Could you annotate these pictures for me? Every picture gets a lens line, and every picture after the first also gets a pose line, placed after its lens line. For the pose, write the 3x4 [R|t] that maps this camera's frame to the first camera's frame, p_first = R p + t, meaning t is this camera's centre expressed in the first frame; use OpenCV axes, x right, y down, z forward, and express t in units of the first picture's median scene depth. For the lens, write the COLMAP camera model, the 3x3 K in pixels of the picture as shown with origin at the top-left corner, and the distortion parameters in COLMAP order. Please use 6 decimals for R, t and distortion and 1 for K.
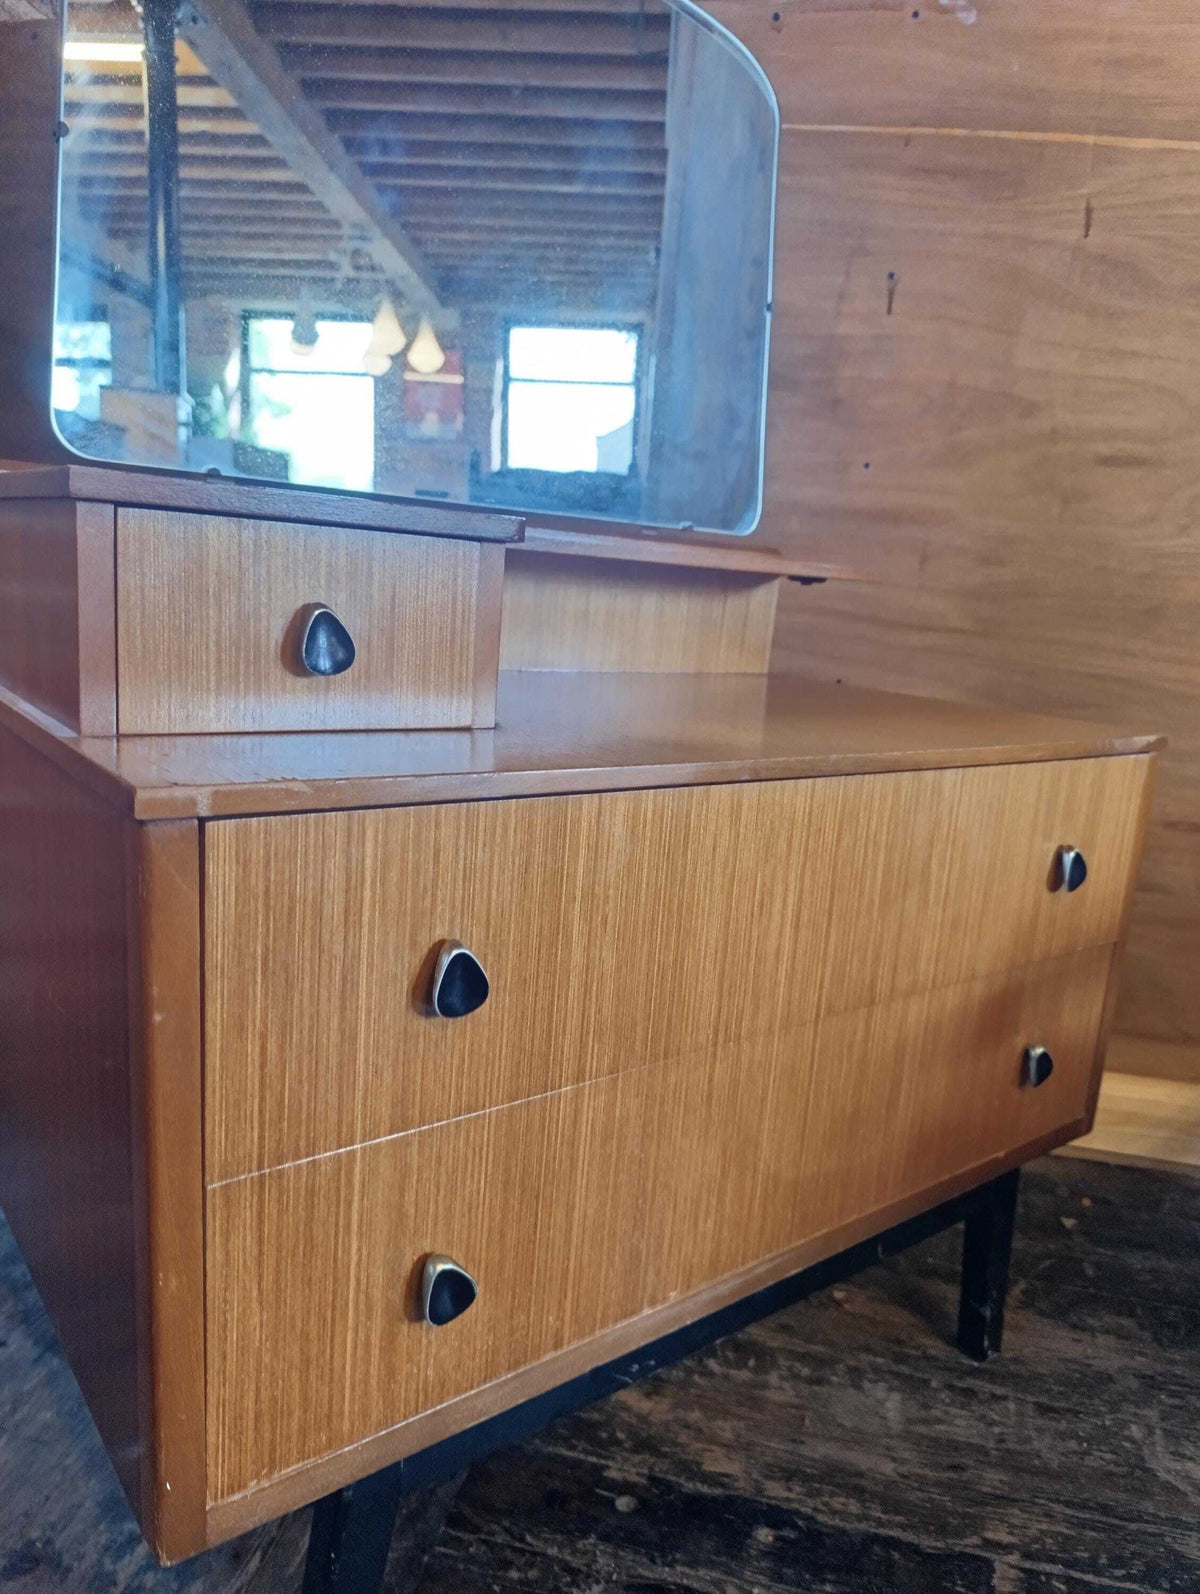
lens RADIAL K [[1118.7, 0, 615.3], [0, 1118.7, 808.6], [0, 0, 1]] dist [-0.001614, -0.013242]
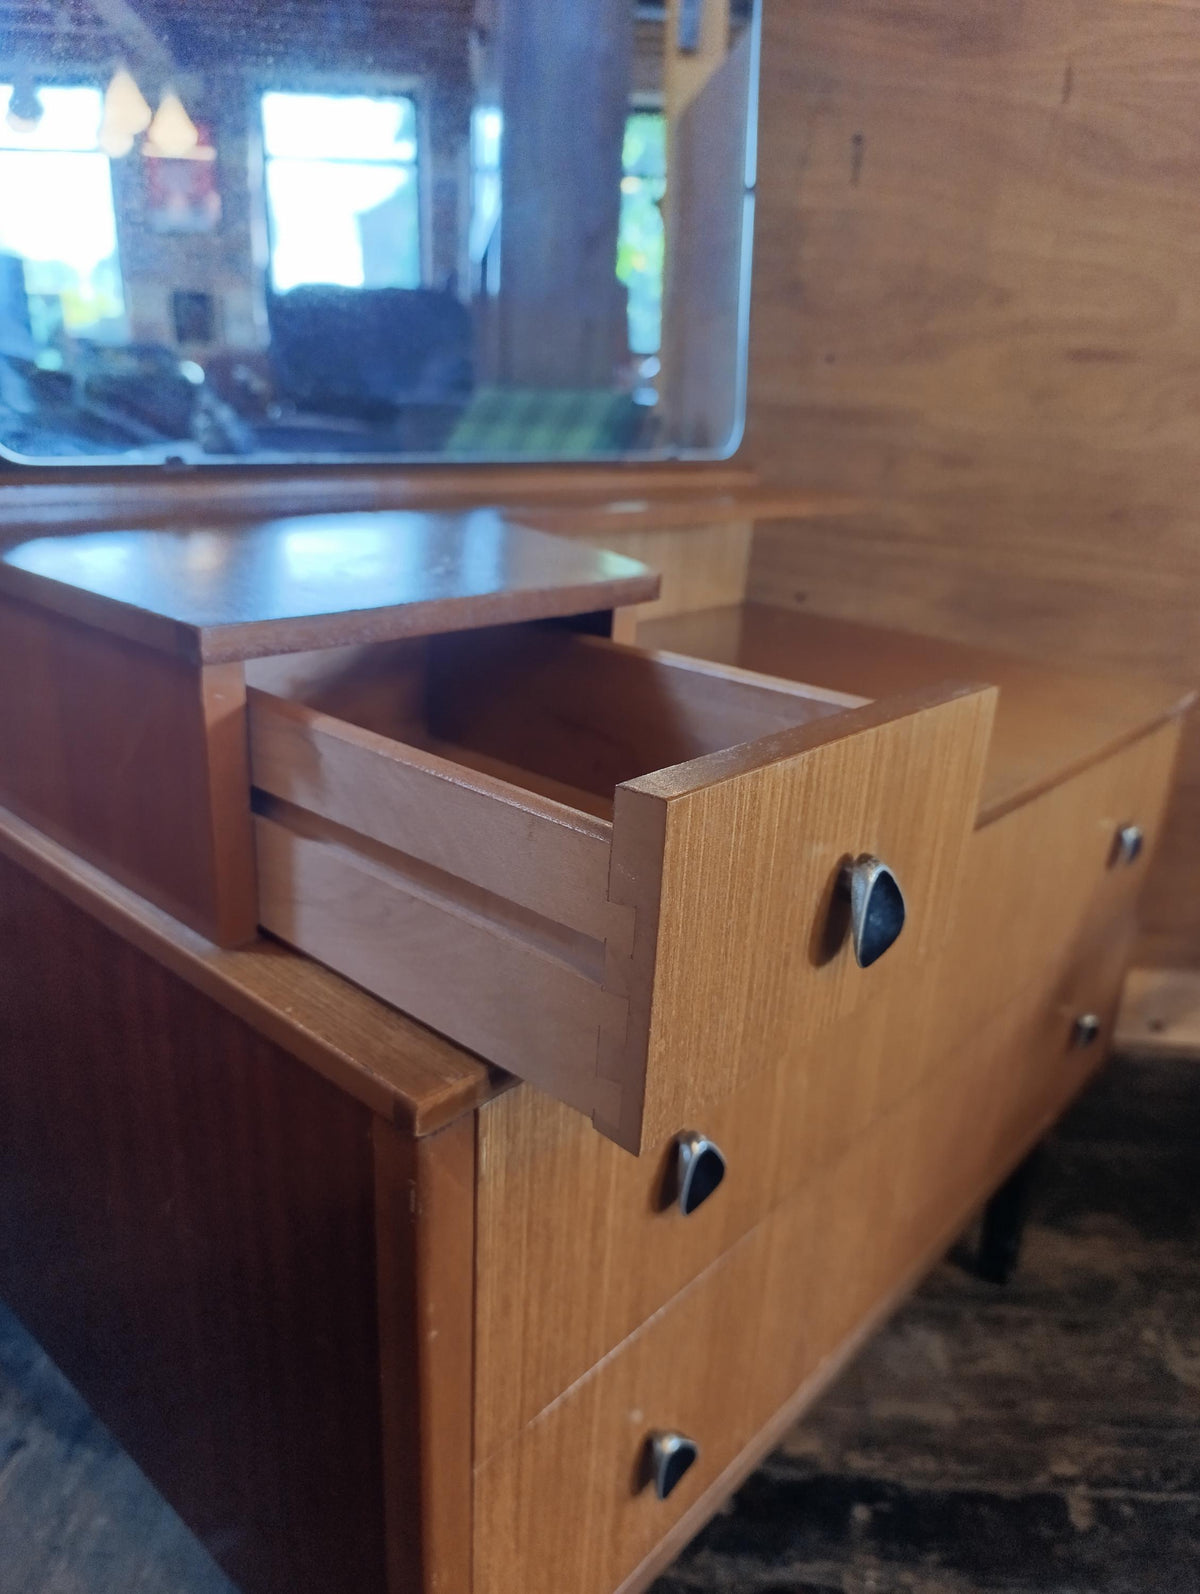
lens RADIAL K [[1135.1, 0, 610.8], [0, 1135.1, 806.2], [0, 0, 1]] dist [-0.007832, -0.021268]
pose [[0.983318, -0.080582, 0.163069, -0.220774], [0.053090, 0.984624, 0.166422, -0.187534], [-0.173973, -0.154988, 0.972477, 0.129998]]
